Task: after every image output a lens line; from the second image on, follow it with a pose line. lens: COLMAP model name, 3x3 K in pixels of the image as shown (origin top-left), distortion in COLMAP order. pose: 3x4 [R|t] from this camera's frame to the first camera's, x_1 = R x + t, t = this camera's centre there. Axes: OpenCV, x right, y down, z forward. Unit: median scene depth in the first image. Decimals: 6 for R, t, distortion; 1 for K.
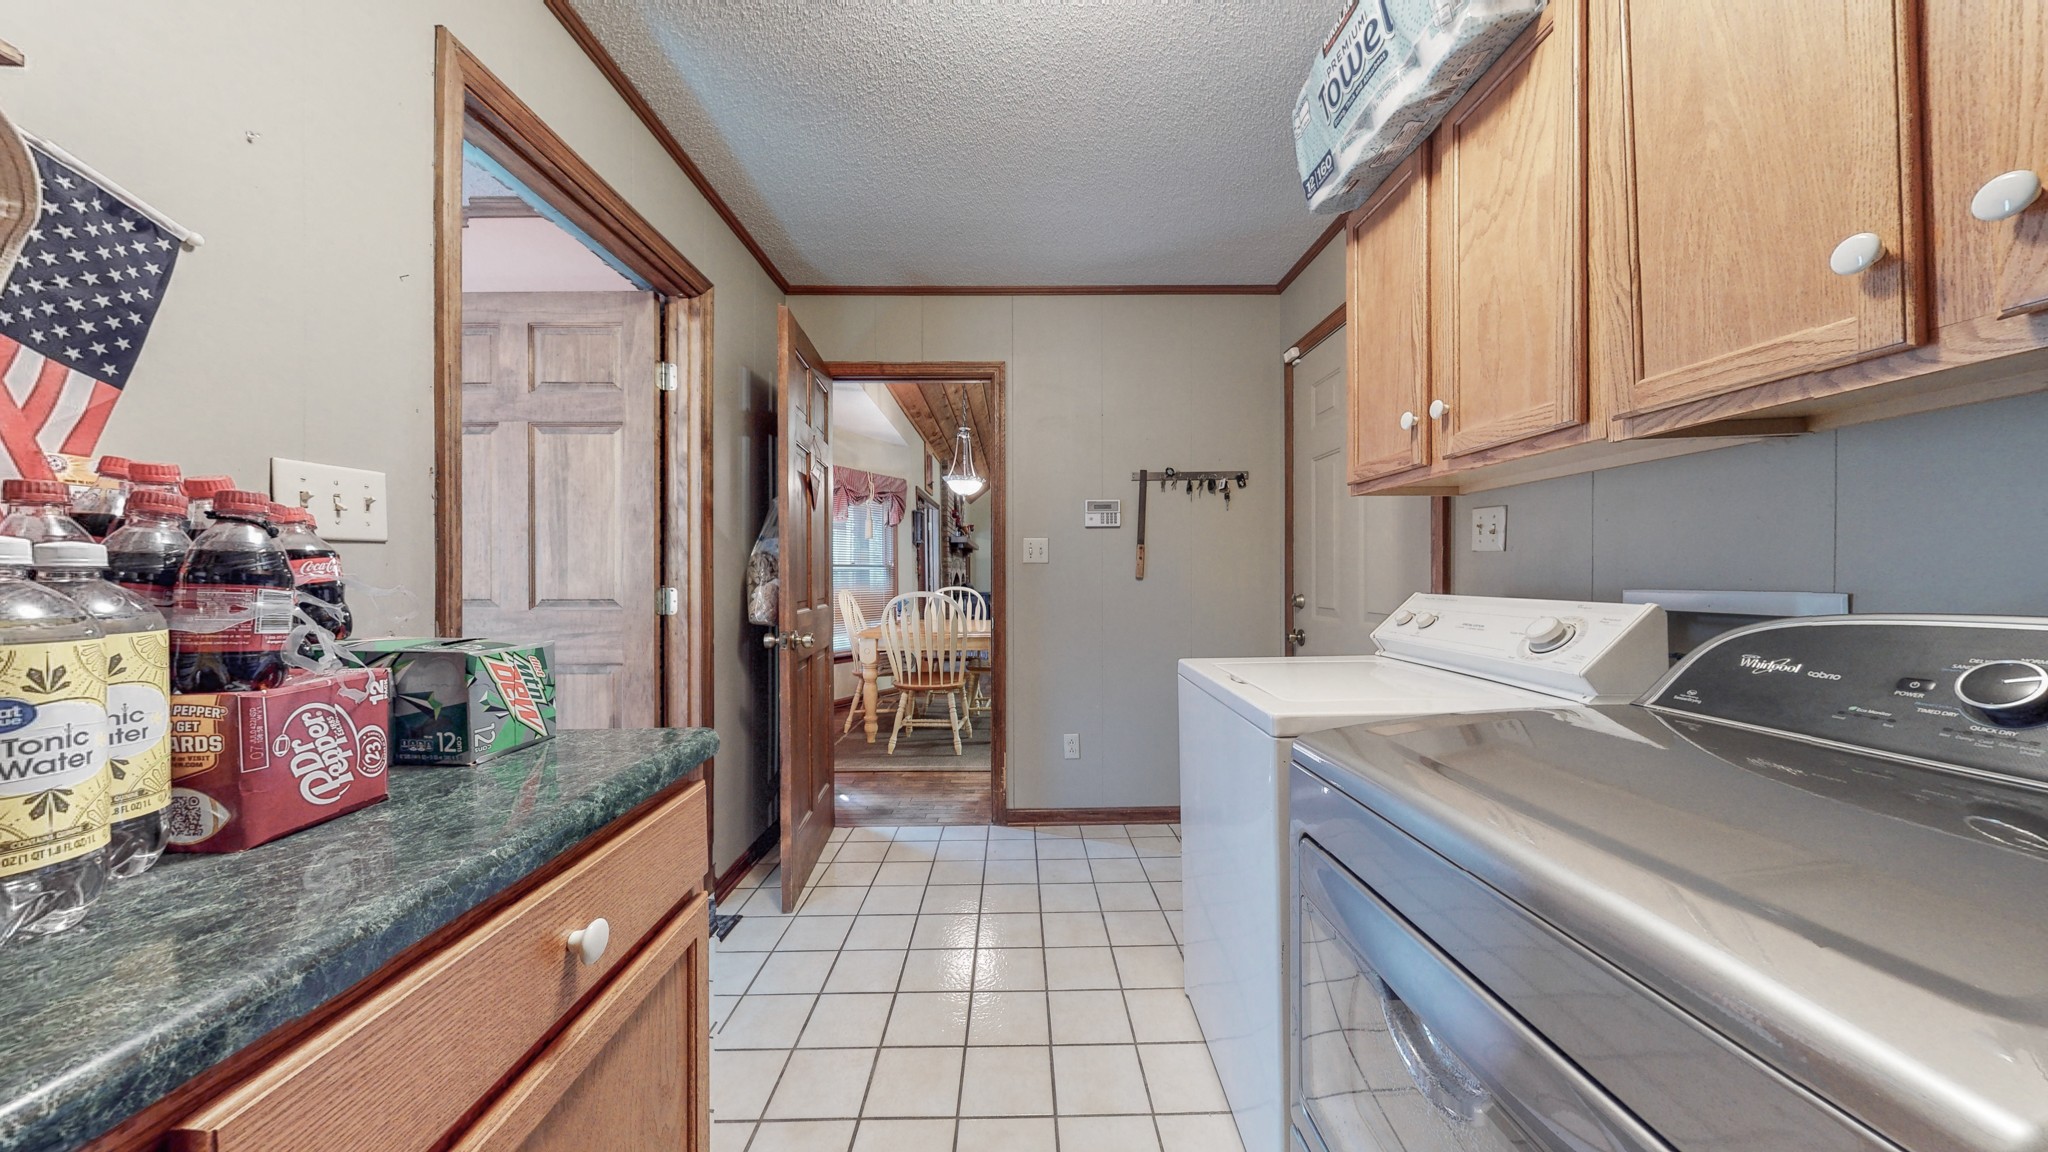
lens RADIAL K [[749.5, 0, 1024.6], [0, 749.5, 579.2], [0, 0, 1]] dist [-0.001540, 0.000130]
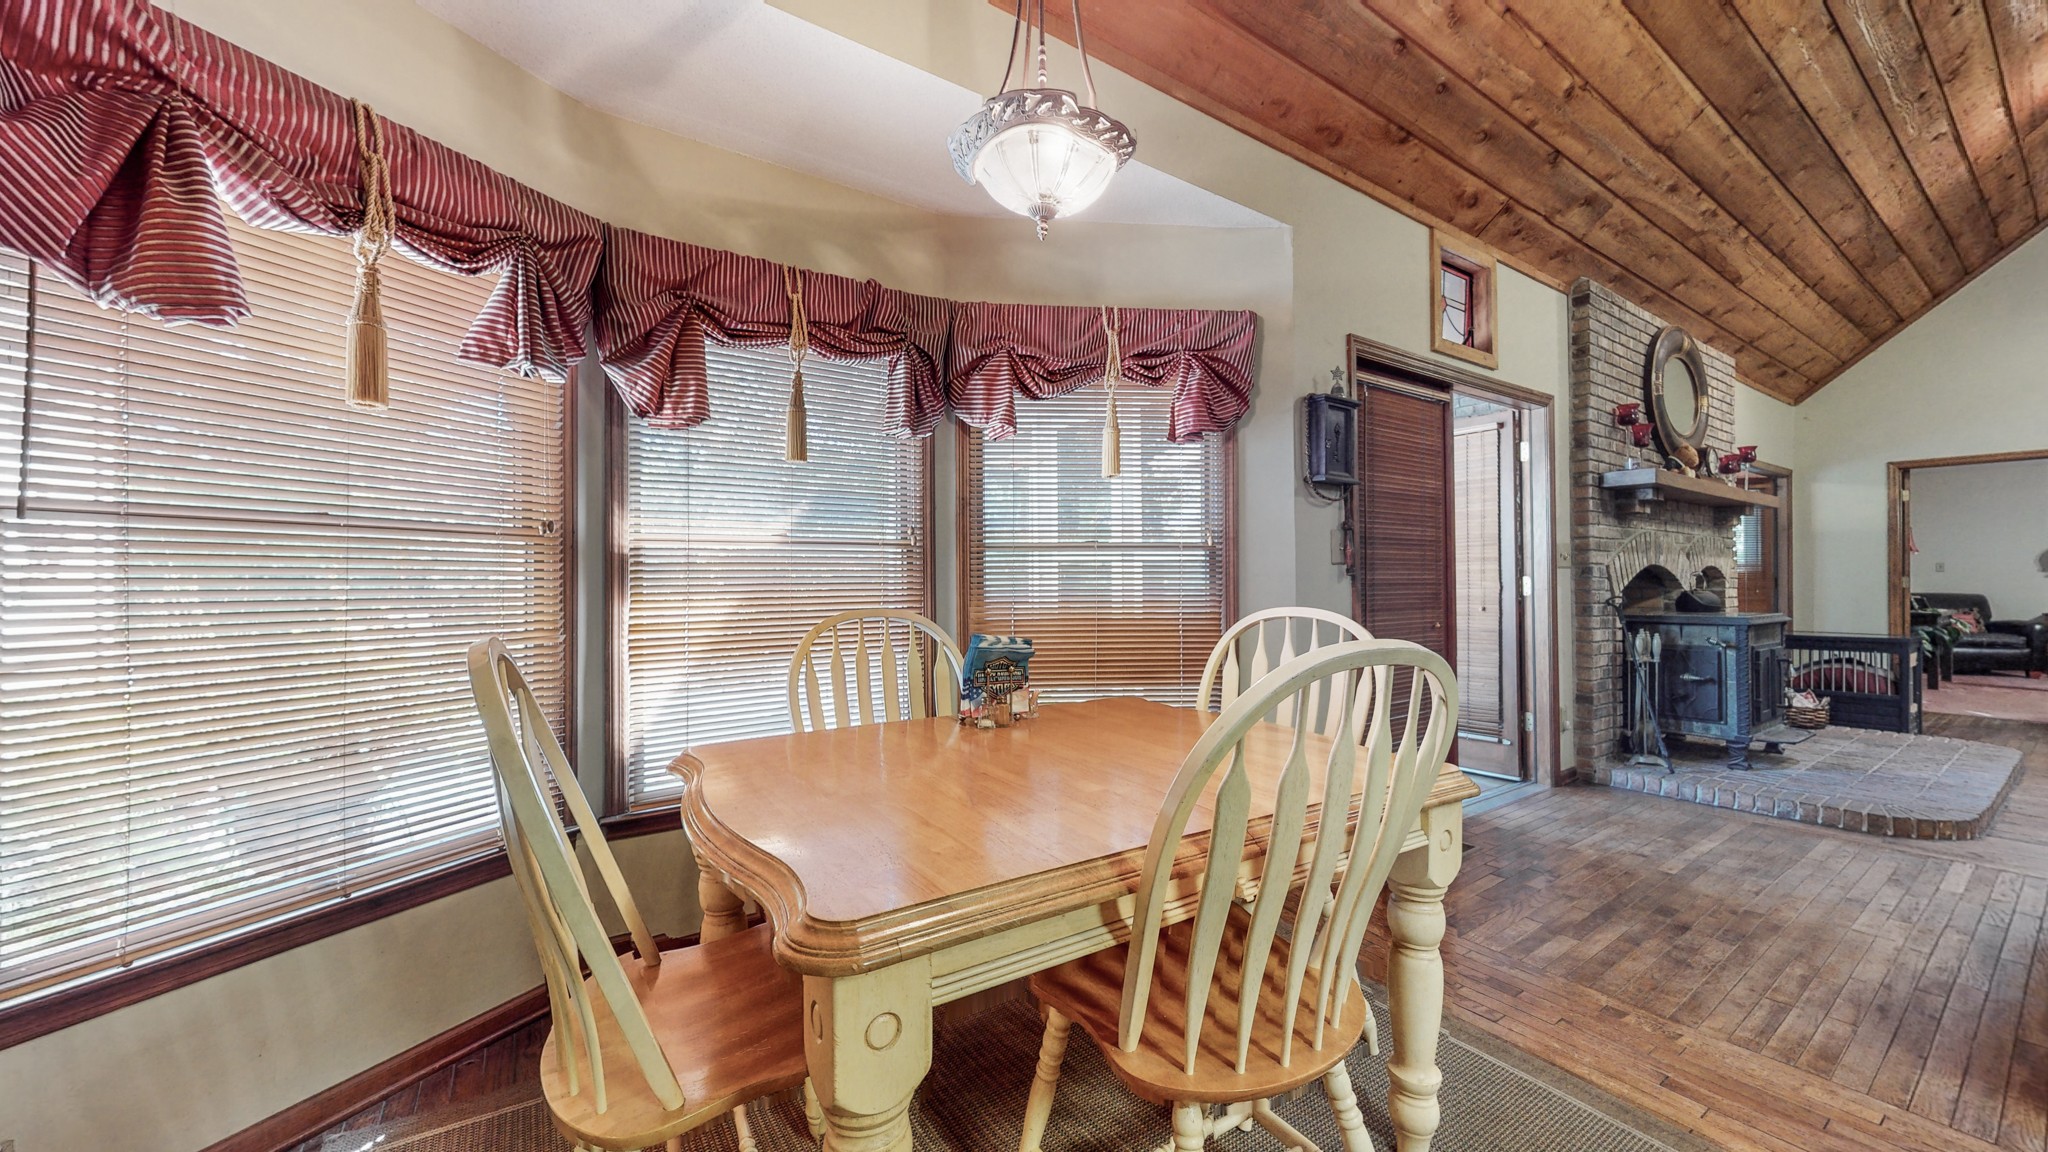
lens RADIAL K [[749.5, 0, 1024.6], [0, 749.5, 579.2], [0, 0, 1]] dist [-0.001540, 0.000130]
pose [[0.550577, 0.002323, -0.834781, 0.090890], [-0.002315, 0.999997, 0.001256, 0.000617], [0.834781, 0.001241, 0.550581, 0.683837]]
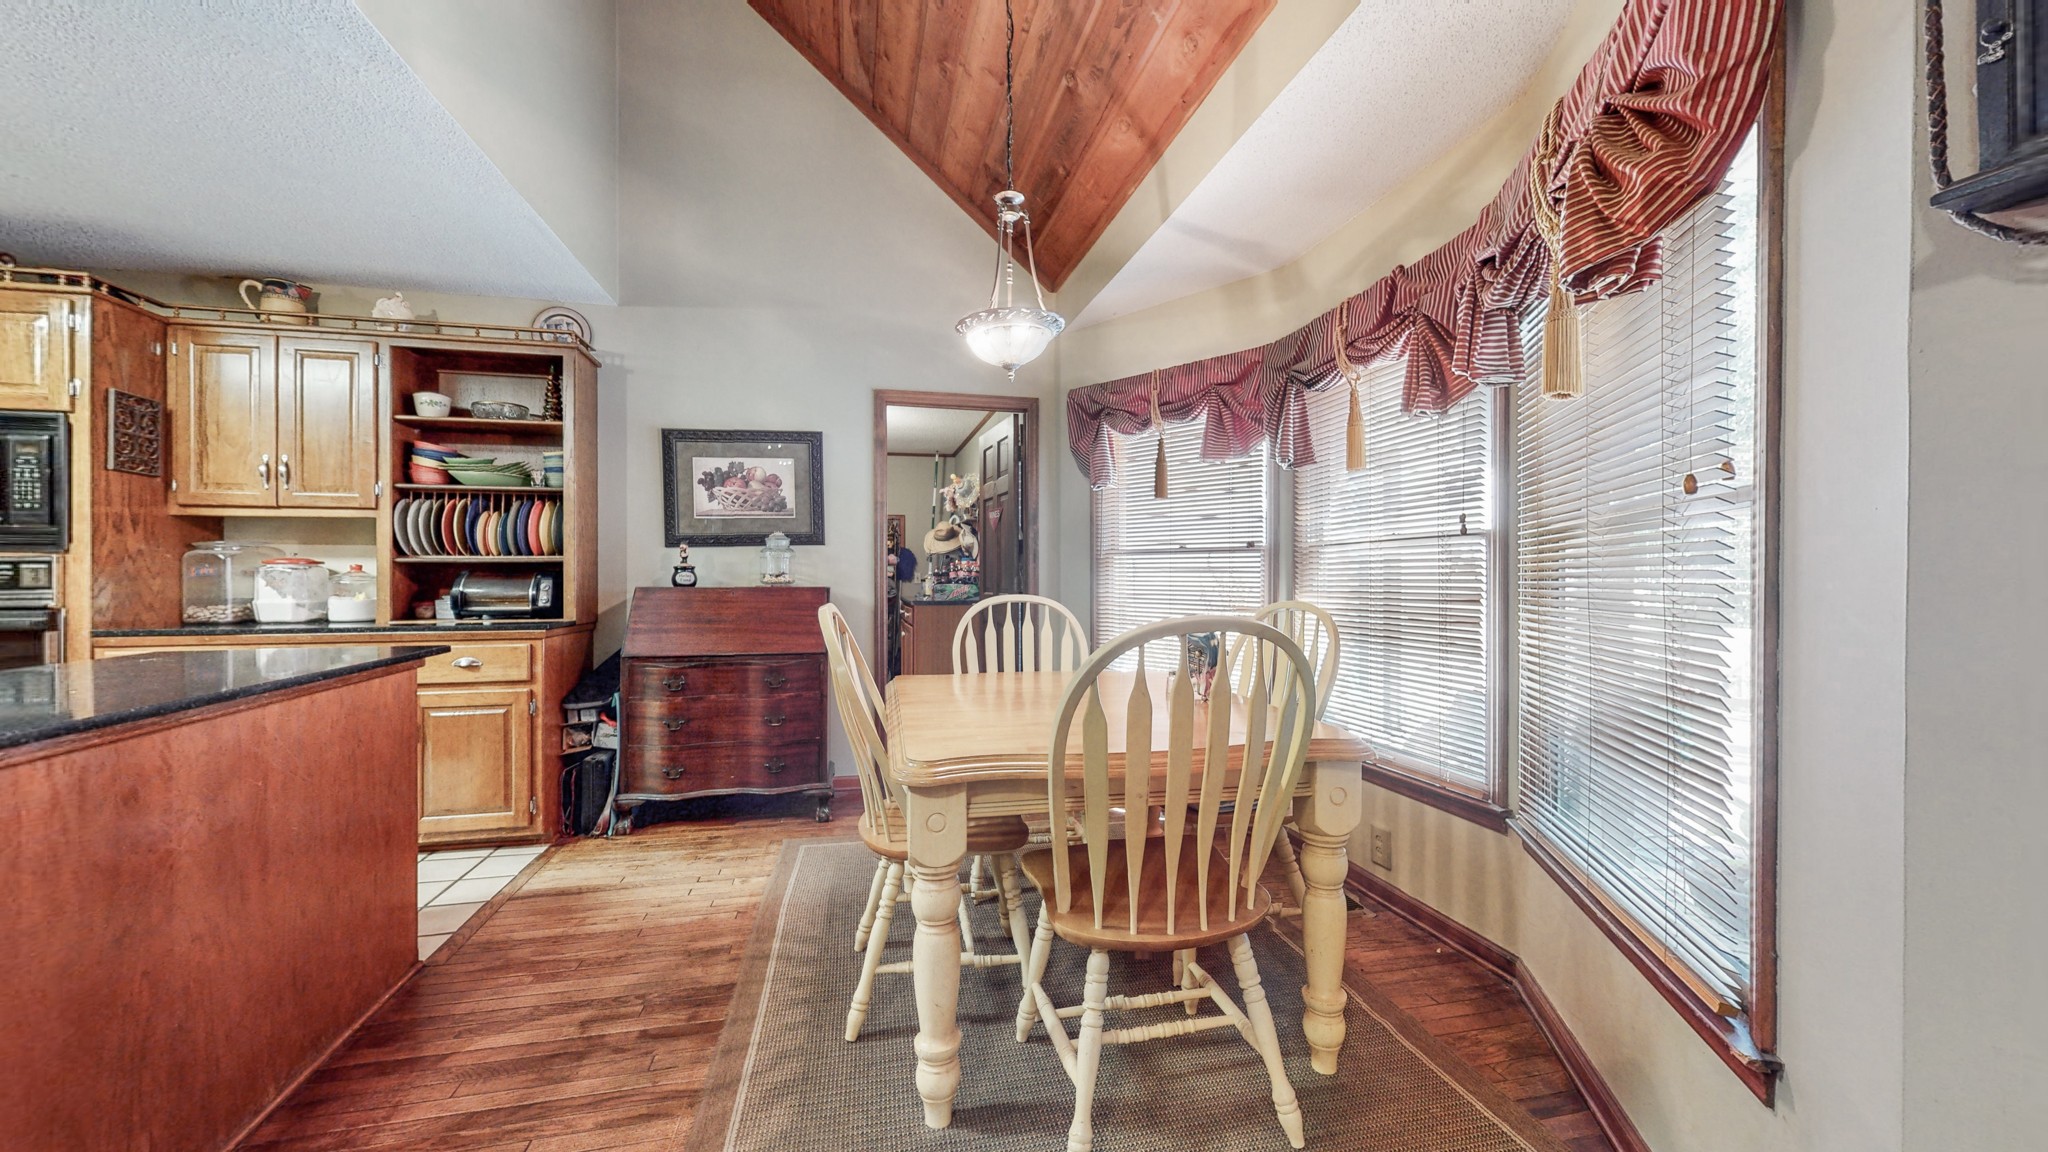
lens RADIAL K [[749.5, 0, 1024.6], [0, 749.5, 579.2], [0, 0, 1]] dist [-0.001540, 0.000130]
pose [[-0.976548, 0.005177, -0.215239, 0.001608], [0.003778, 0.999969, 0.006912, -0.000033], [0.215268, 0.005937, -0.976537, 1.094105]]
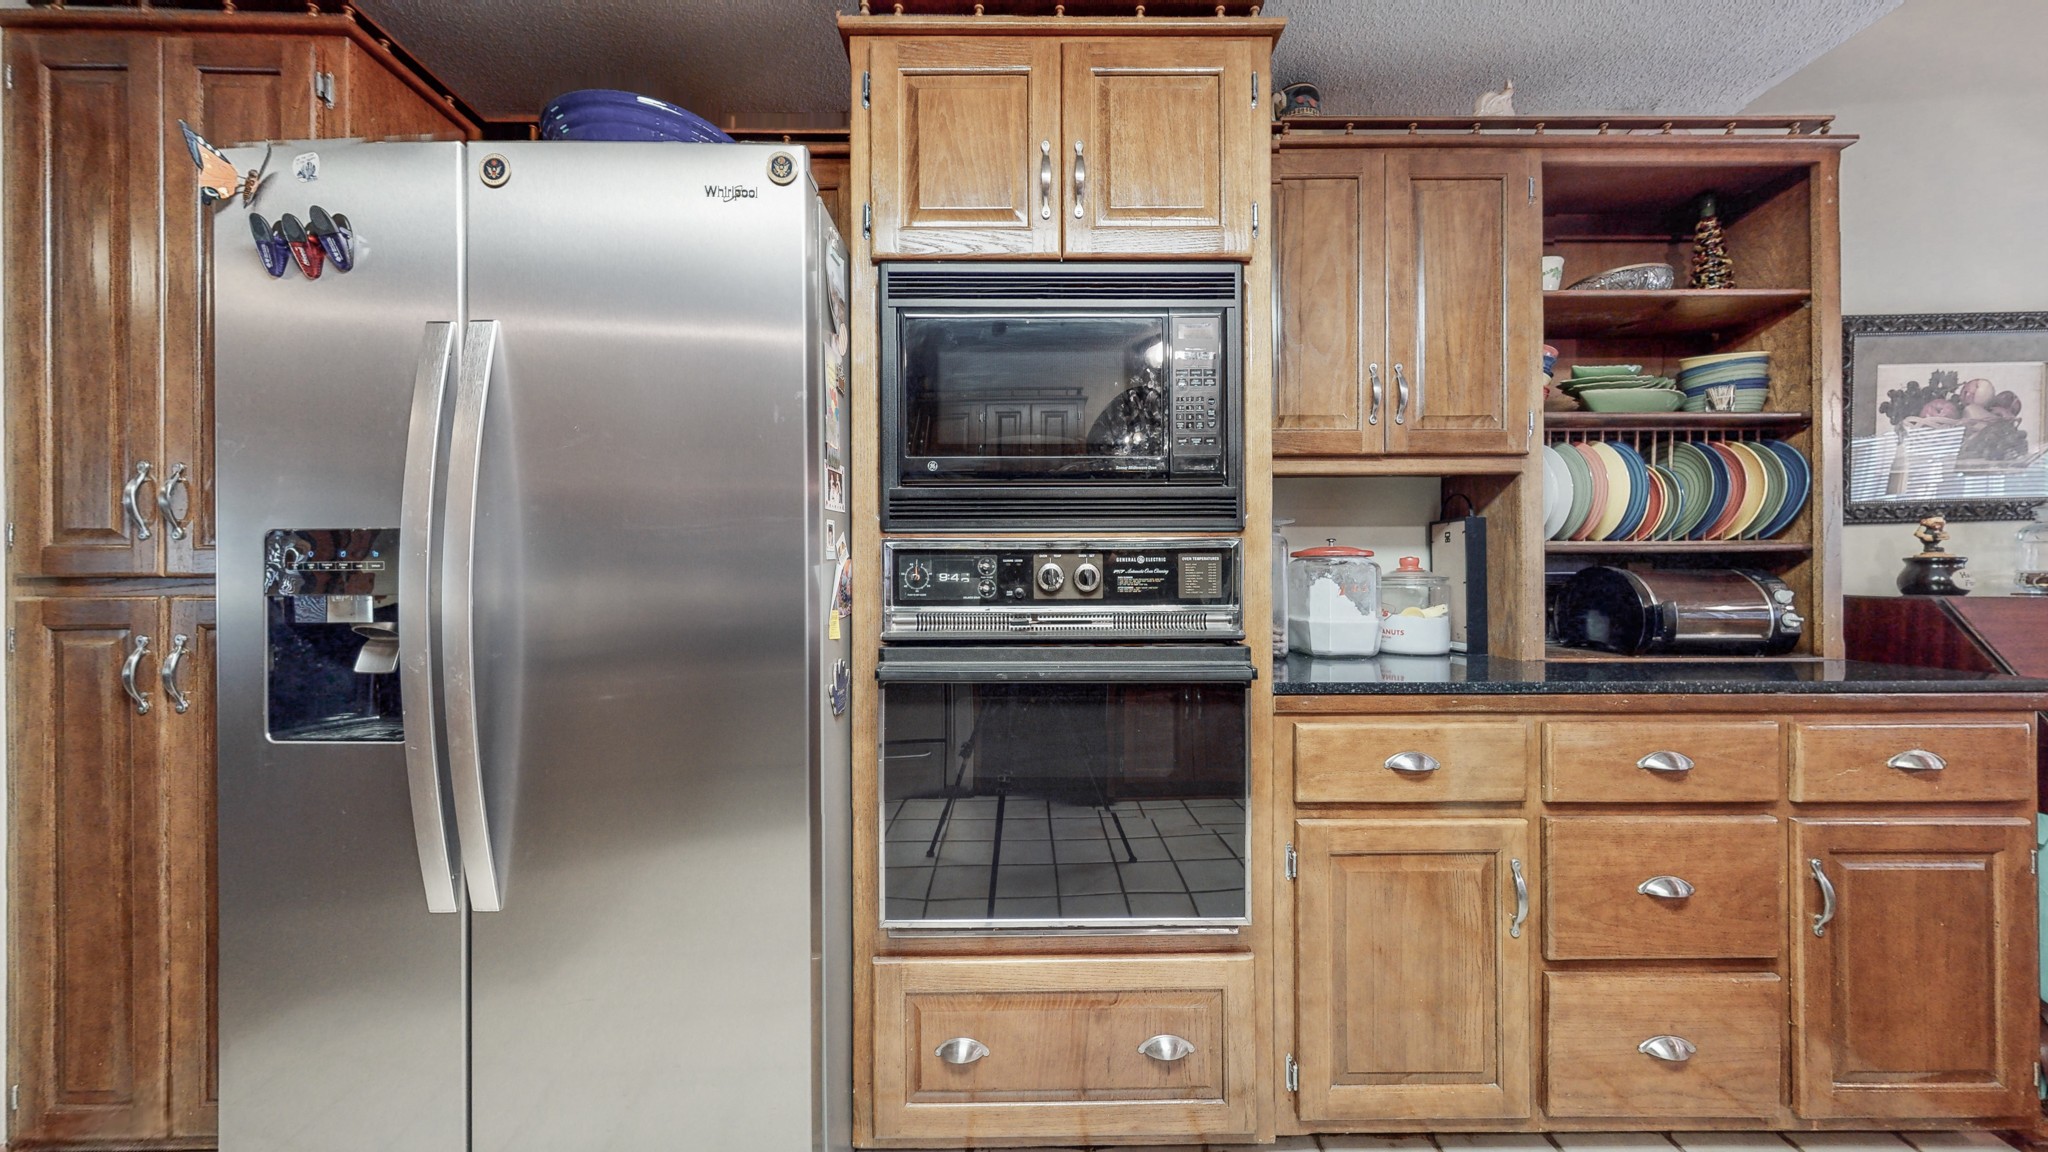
lens RADIAL K [[749.5, 0, 1024.6], [0, 749.5, 579.2], [0, 0, 1]] dist [-0.001540, 0.000130]
pose [[-0.999873, 0.008342, 0.013564, 0.434943], [0.008132, 0.999848, -0.015441, 0.002096], [-0.013691, -0.015329, -0.999789, 0.826539]]
